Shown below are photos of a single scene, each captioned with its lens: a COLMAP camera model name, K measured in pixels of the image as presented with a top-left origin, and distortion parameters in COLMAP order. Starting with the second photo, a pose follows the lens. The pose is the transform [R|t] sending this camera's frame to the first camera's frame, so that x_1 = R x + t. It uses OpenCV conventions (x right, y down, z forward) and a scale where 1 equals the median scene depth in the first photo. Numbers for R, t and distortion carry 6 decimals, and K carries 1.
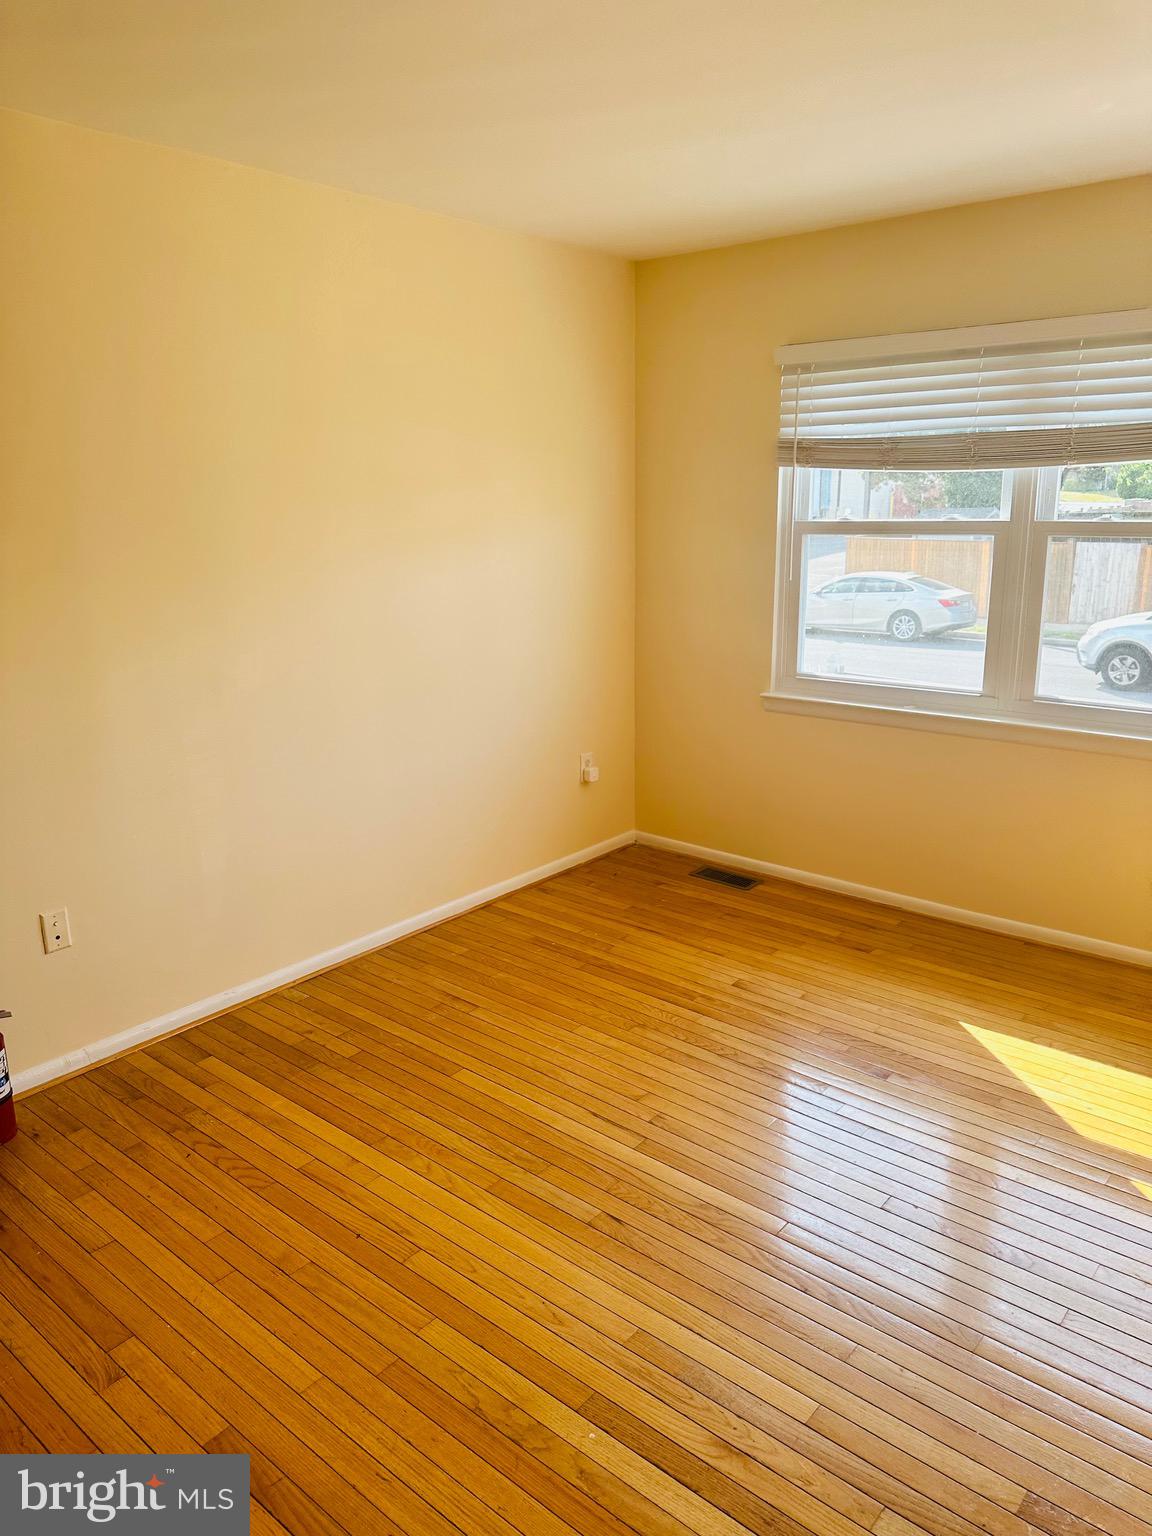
lens RADIAL K [[1089.5, 0, 577.5], [0, 1089.5, 768.2], [0, 0, 1]] dist [0.039998, -0.051519]
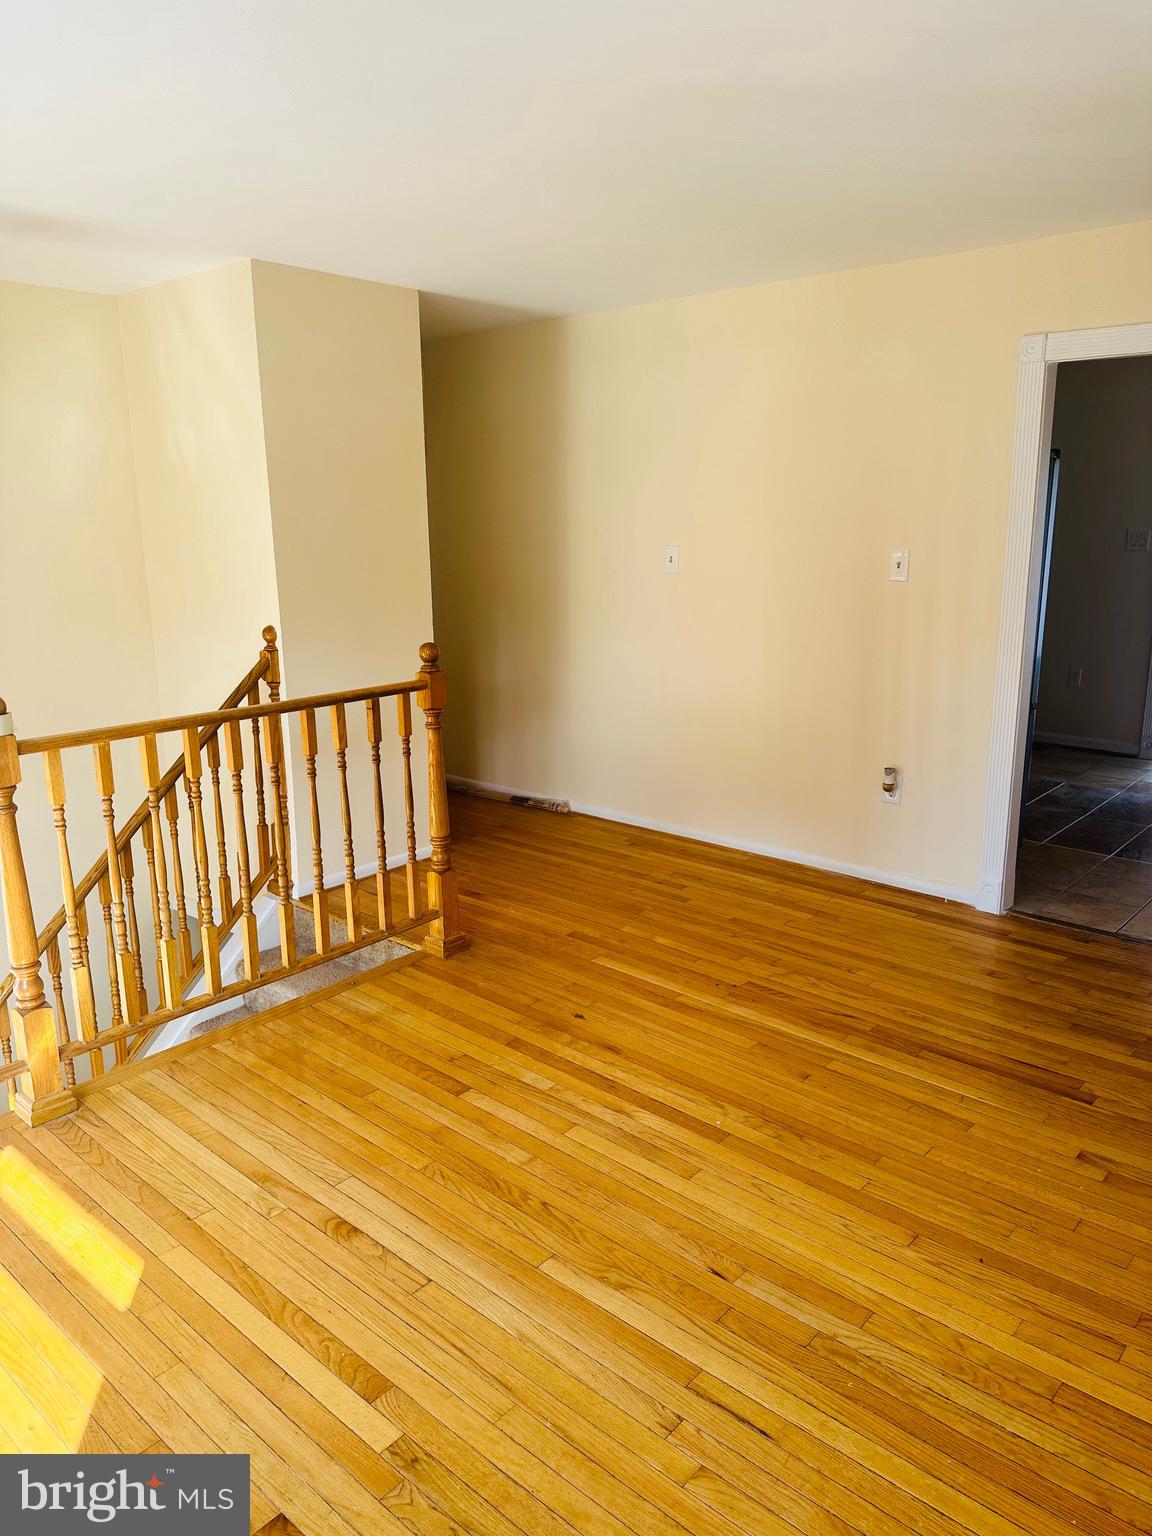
lens RADIAL K [[1089.5, 0, 576.4], [0, 1089.5, 768.2], [0, 0, 1]] dist [0.039998, -0.051519]
pose [[-0.999577, 0.008824, 0.027703, 0.122940], [0.020955, 0.879148, 0.476089, -0.410447], [-0.020154, 0.476468, -0.878961, 1.581392]]
